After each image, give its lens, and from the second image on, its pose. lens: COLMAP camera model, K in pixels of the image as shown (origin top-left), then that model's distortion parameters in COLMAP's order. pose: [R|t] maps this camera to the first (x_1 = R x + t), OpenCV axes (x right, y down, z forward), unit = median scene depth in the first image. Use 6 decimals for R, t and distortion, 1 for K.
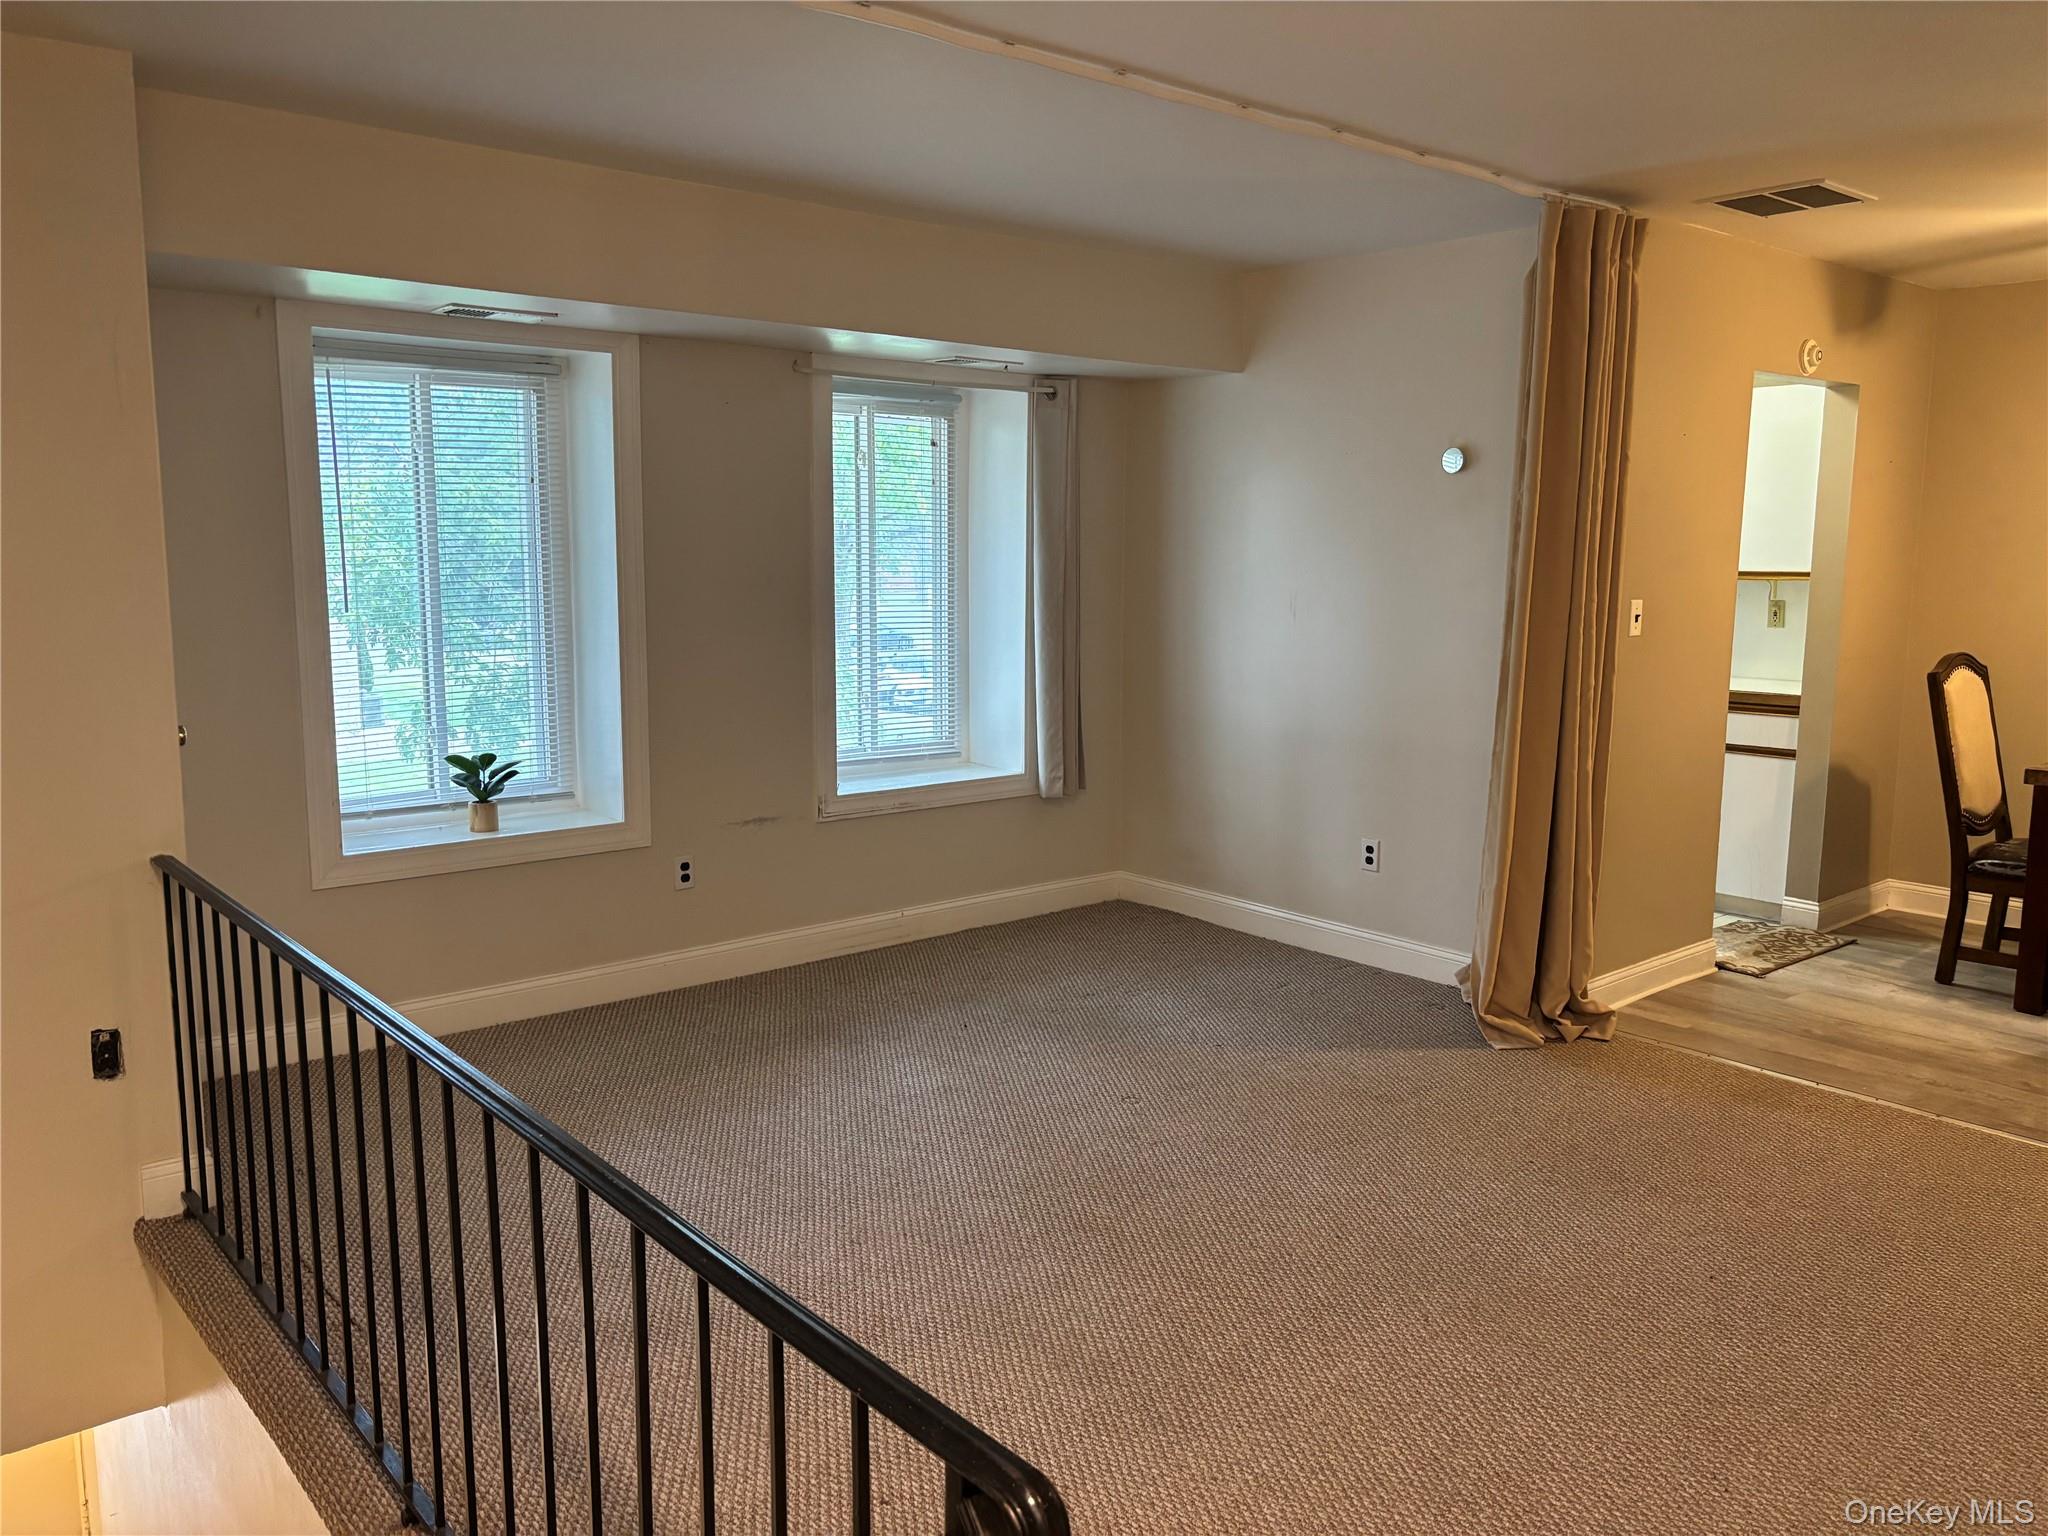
lens RADIAL K [[1556.9, 0, 1014.9], [0, 1556.9, 766.4], [0, 0, 1]] dist [0.042549, -0.039882]
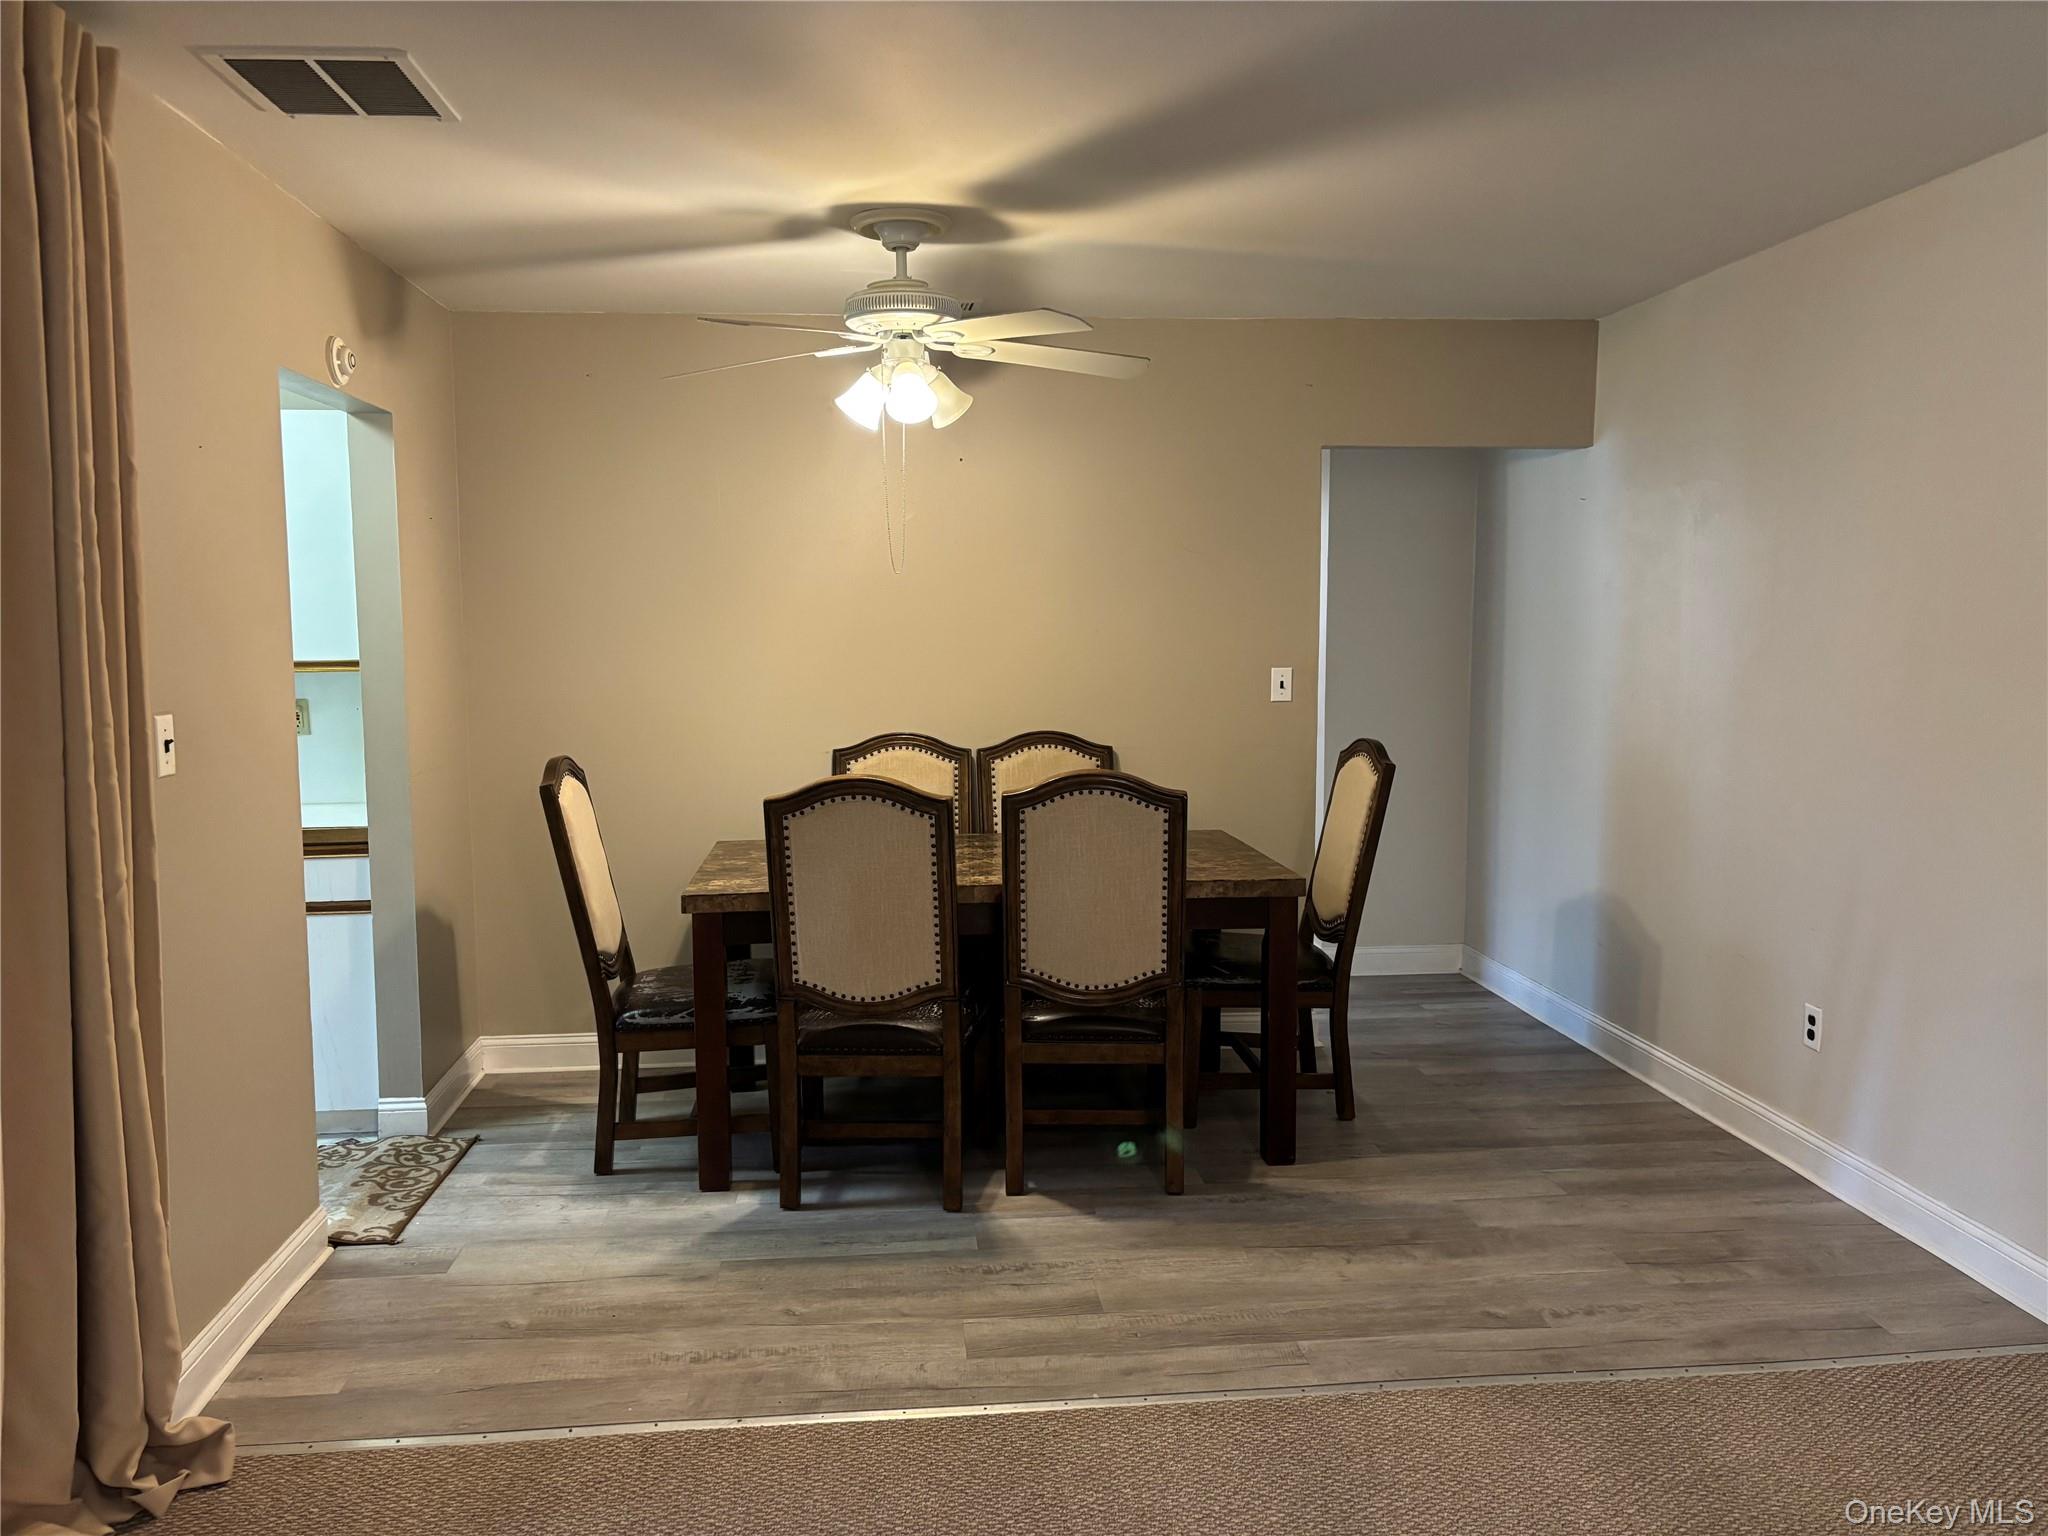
lens RADIAL K [[1556.9, 0, 1020.5], [0, 1556.9, 768.7], [0, 0, 1]] dist [0.042549, -0.039882]
pose [[0.569748, -0.087126, 0.817188, 0.085753], [0.129439, 0.991467, 0.015462, -0.049176], [-0.811562, 0.096966, 0.576164, 0.364050]]
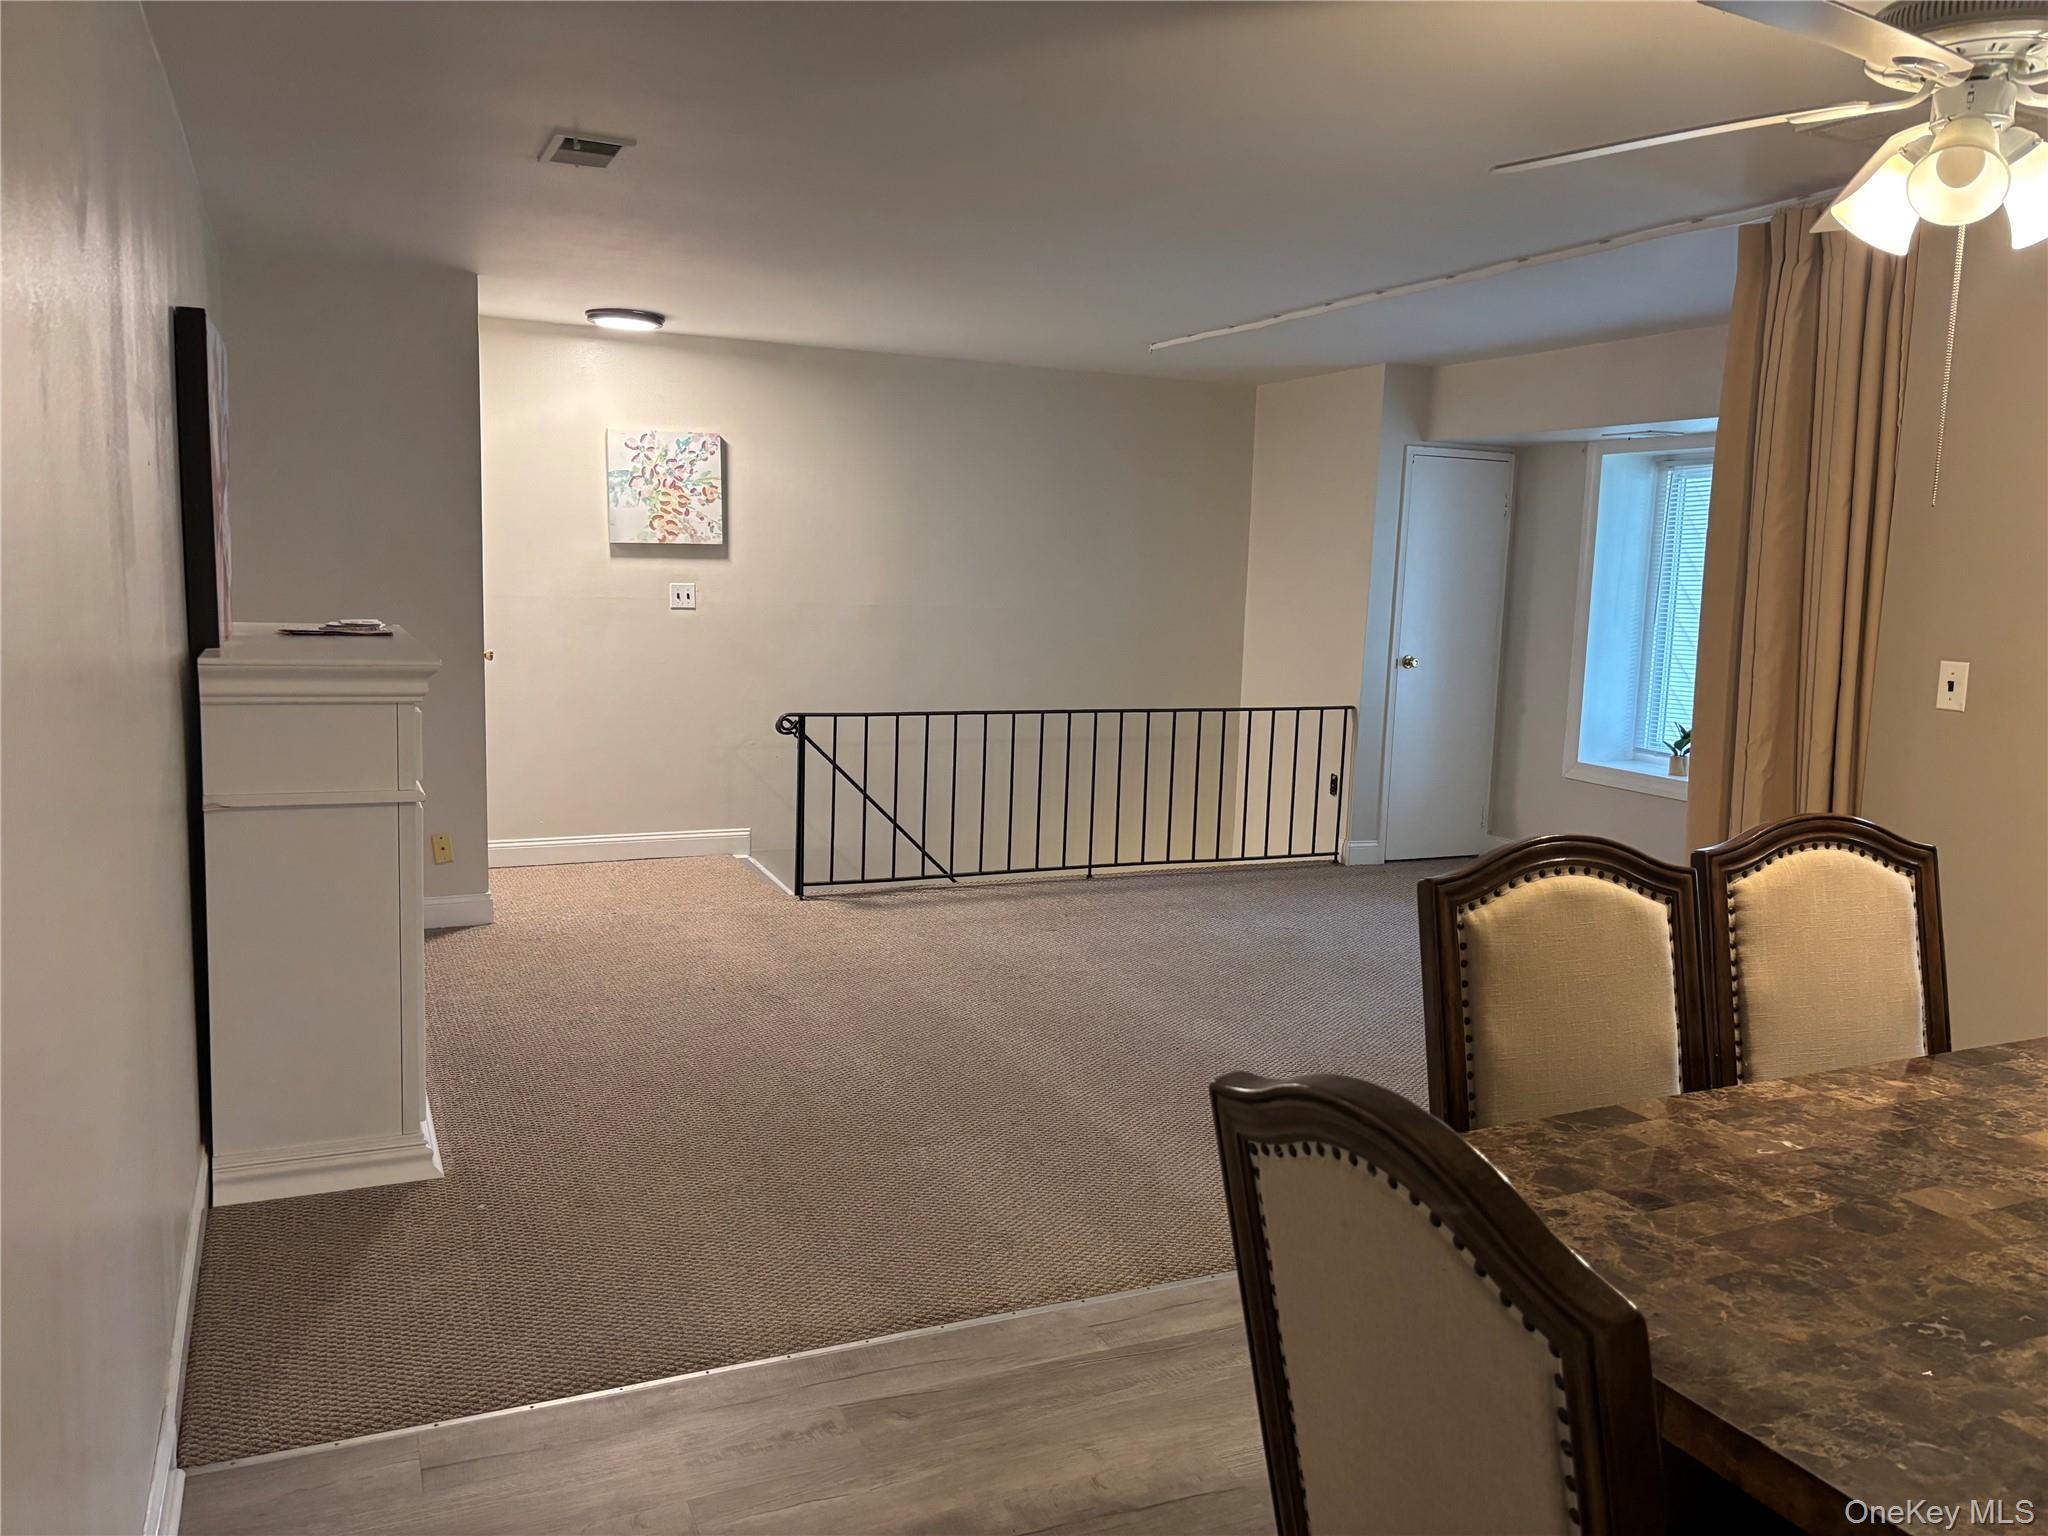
lens RADIAL K [[1556.9, 0, 1024.2], [0, 1556.9, 761.6], [0, 0, 1]] dist [0.042549, -0.039882]
pose [[-0.267141, 0.112432, -0.957076, 1.153595], [-0.173208, 0.971394, 0.162460, -0.097432], [0.947964, 0.209172, -0.240025, 0.712136]]
